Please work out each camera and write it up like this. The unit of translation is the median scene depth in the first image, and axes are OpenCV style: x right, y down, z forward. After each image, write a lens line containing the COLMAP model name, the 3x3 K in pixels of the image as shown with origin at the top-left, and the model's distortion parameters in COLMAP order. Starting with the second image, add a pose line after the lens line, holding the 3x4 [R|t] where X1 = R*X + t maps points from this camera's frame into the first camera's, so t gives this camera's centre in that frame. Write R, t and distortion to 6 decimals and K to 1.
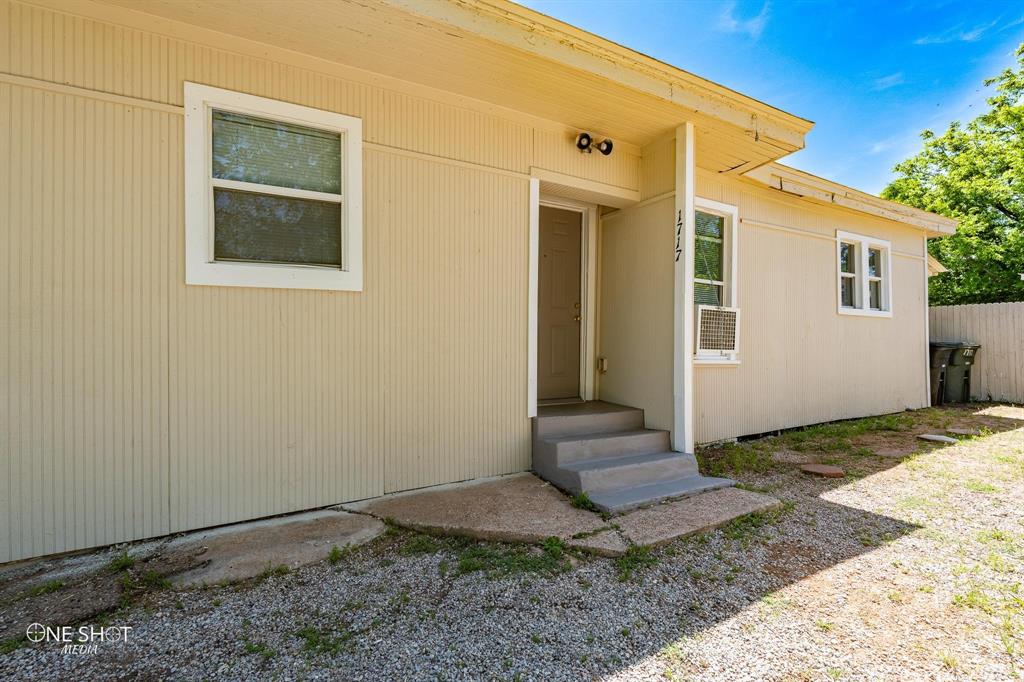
lens RADIAL K [[463.3, 0, 509.8], [0, 463.3, 342.0], [0, 0, 1]] dist [-0.003965, 0.000964]
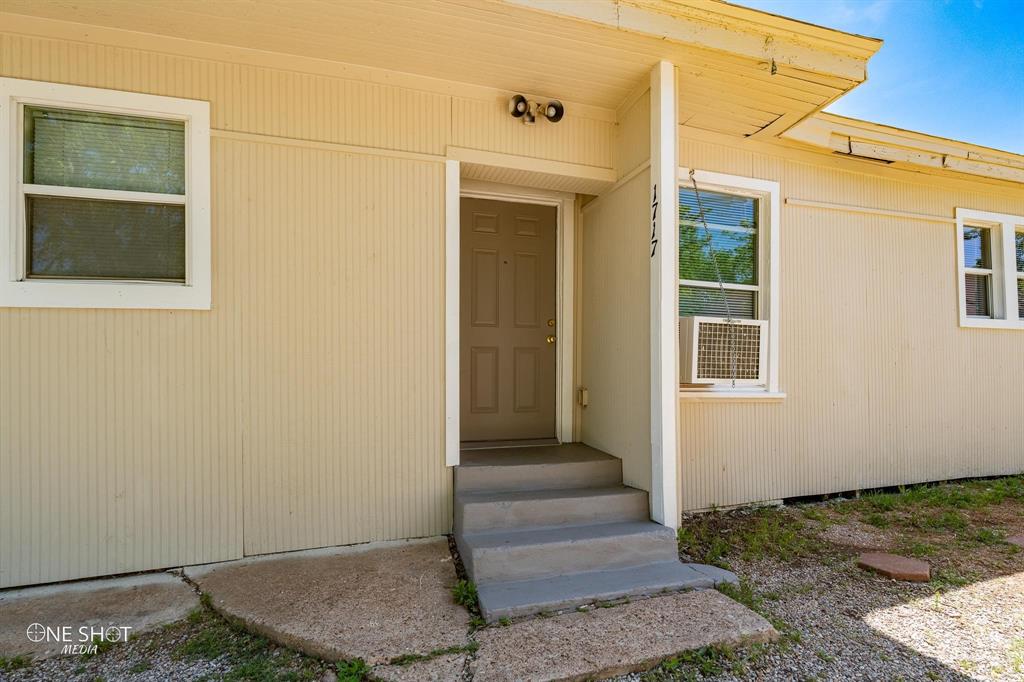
lens RADIAL K [[463.3, 0, 504.6], [0, 463.3, 362.1], [0, 0, 1]] dist [-0.003965, 0.000964]
pose [[0.974318, -0.006038, -0.225094, 0.309002], [0.004075, 0.999950, -0.009185, -0.005374], [0.225138, 0.008032, 0.974294, 0.257953]]
